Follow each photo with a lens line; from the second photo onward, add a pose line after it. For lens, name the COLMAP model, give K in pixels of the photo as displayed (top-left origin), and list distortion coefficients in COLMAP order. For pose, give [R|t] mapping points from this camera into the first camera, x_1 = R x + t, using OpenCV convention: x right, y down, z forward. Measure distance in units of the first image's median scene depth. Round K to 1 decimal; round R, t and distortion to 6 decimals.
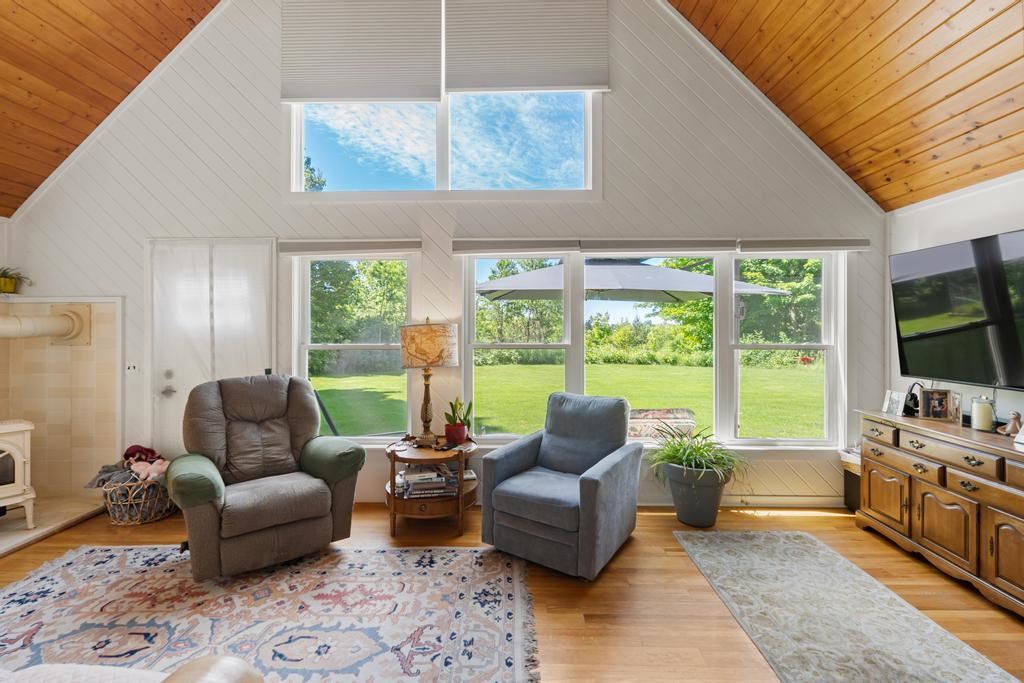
lens RADIAL K [[451.4, 0, 507.0], [0, 451.4, 325.6], [0, 0, 1]] dist [-0.012073, 0.003527]
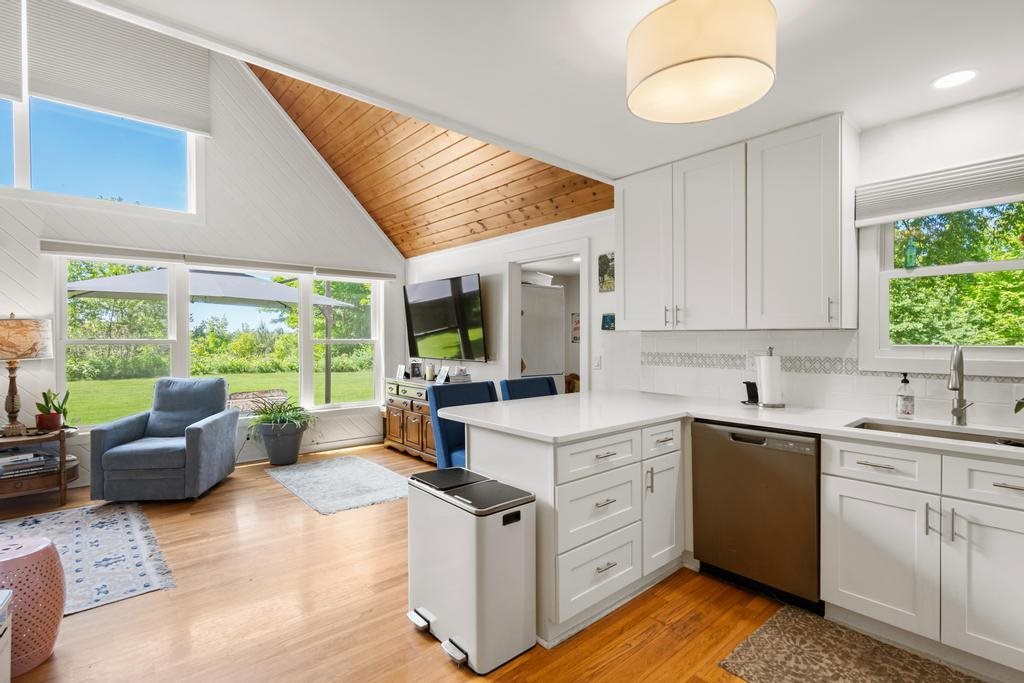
lens RADIAL K [[495.1, 0, 512.3], [0, 495.1, 345.9], [0, 0, 1]] dist [-0.002006, -0.000381]
pose [[0.738466, -0.009031, 0.674230, -0.104419], [-0.005944, 0.999784, 0.019901, 0.032124], [-0.674264, -0.018704, 0.738253, -0.687225]]
